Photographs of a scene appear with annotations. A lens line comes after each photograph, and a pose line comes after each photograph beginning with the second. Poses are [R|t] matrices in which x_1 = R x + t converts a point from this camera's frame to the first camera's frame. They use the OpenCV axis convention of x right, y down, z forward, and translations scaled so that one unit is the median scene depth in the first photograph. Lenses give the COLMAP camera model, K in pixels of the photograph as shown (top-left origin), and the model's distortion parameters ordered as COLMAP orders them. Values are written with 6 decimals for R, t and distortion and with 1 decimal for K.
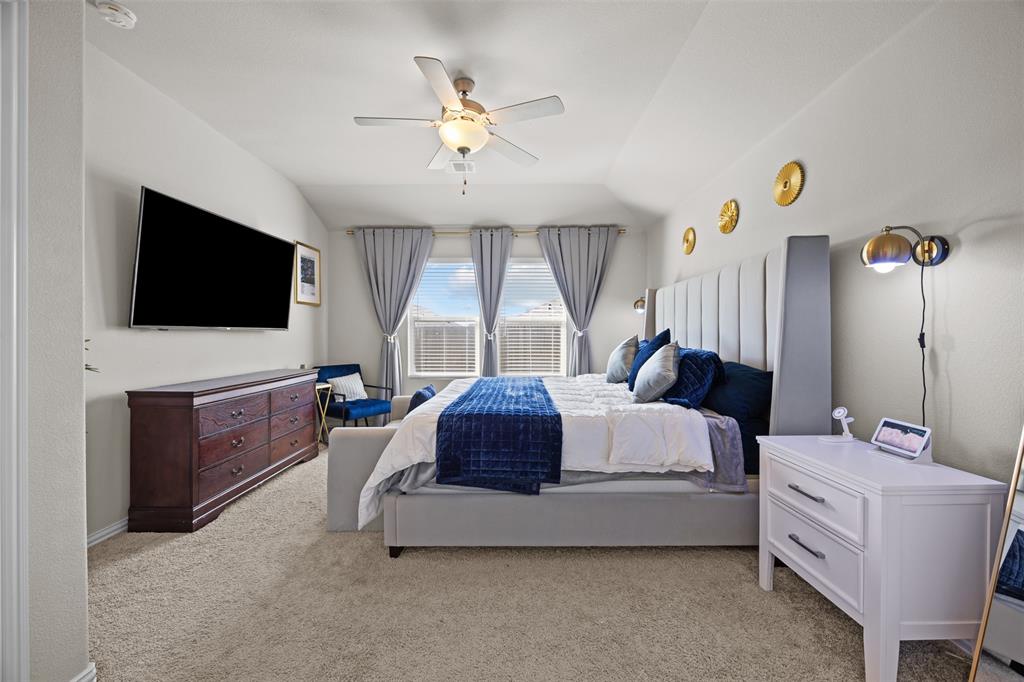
lens RADIAL K [[391.4, 0, 526.5], [0, 391.4, 336.6], [0, 0, 1]] dist [-0.002885, -0.000102]
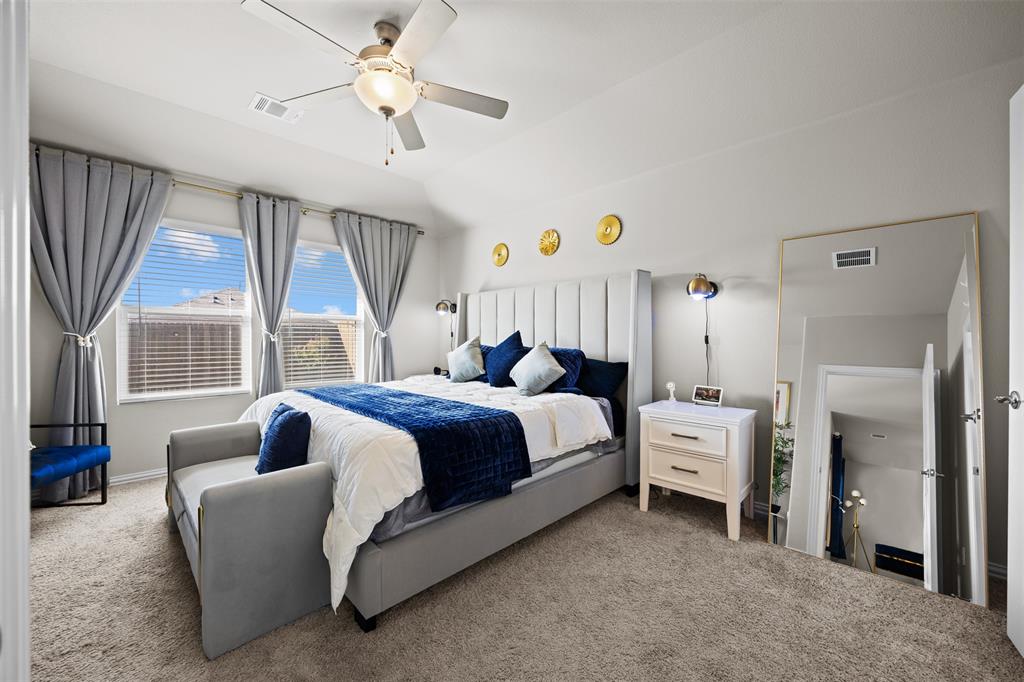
lens RADIAL K [[391.4, 0, 513.7], [0, 391.4, 339.8], [0, 0, 1]] dist [-0.002885, -0.000102]
pose [[0.711616, -0.002547, 0.702564, -0.419145], [-0.000866, 0.999989, 0.004503, 0.001031], [-0.702568, -0.003813, 0.711607, 0.170286]]
